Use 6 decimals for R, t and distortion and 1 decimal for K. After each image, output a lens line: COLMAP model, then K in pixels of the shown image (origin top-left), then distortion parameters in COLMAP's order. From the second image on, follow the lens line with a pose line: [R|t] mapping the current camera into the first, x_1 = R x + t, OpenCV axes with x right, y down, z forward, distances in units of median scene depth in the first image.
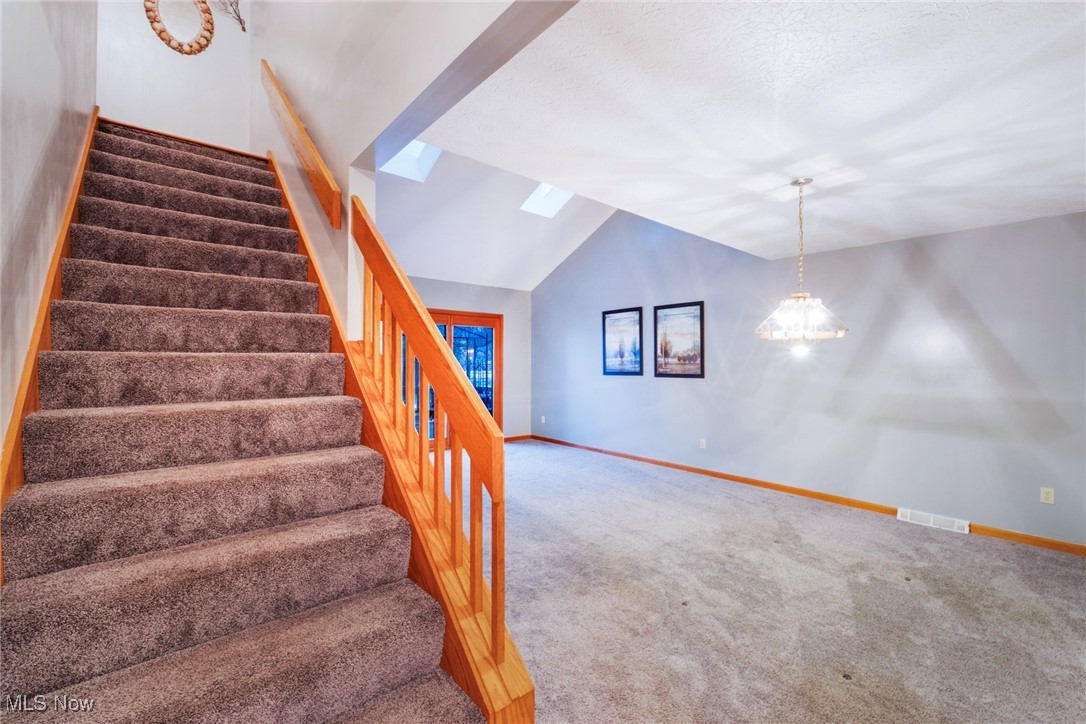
lens RADIAL K [[451.8, 0, 543.0], [0, 451.8, 362.0], [0, 0, 1]] dist [-0.000780, -0.000052]
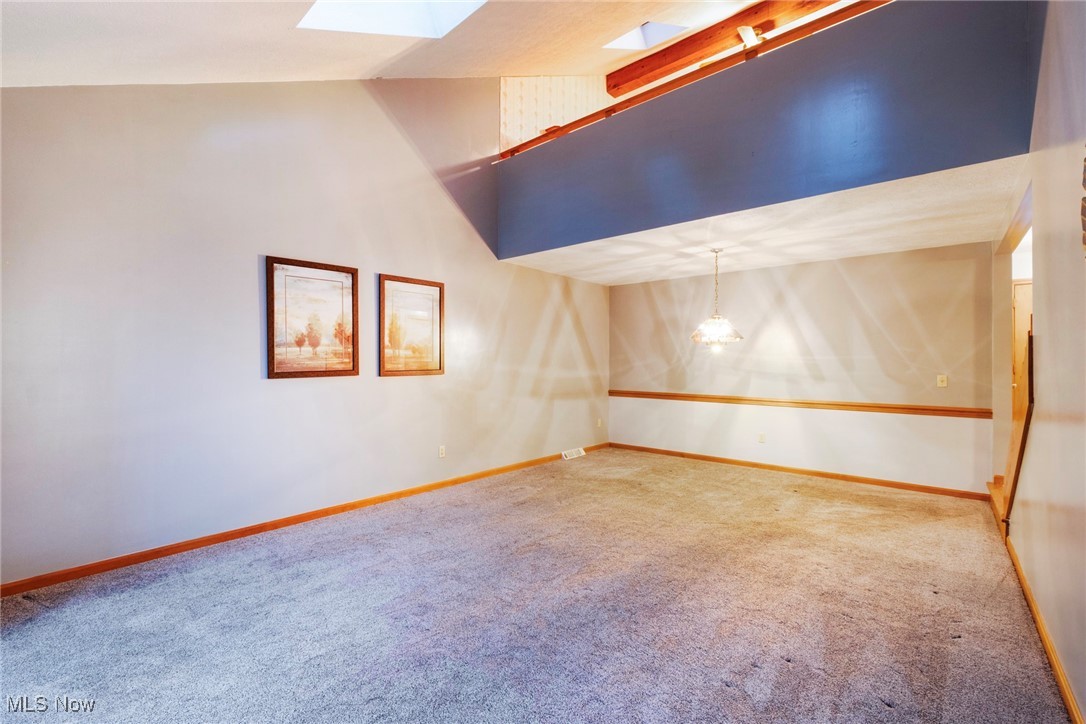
lens RADIAL K [[456.2, 0, 543.0], [0, 456.2, 362.0], [0, 0, 1]] dist [-0.002269, -0.000310]
pose [[-0.153851, -0.000954, 0.988094, -0.481826], [0.004363, 0.999989, 0.001645, 0.011523], [-0.988085, 0.004564, -0.153845, 0.861504]]
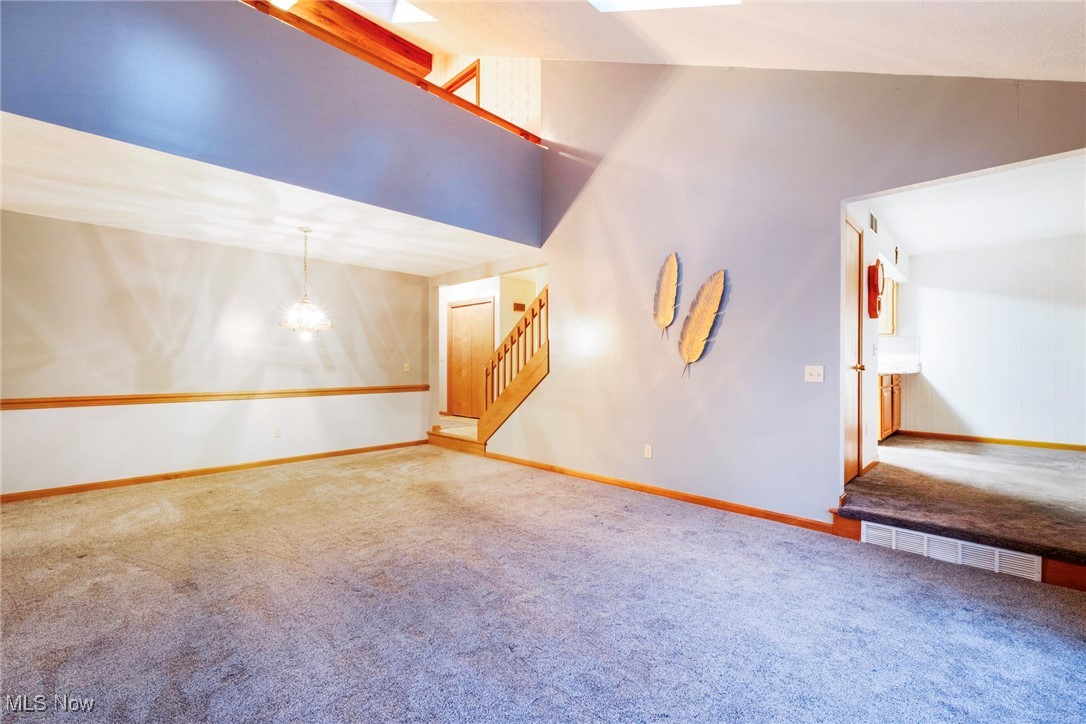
lens RADIAL K [[470.4, 0, 543.0], [0, 470.4, 362.0], [0, 0, 1]] dist [-0.001384, -0.000089]
pose [[-0.995724, -0.000923, -0.092370, -0.058837], [-0.001226, 0.999994, 0.003223, 0.030198], [0.092366, 0.003323, -0.995720, 1.229367]]
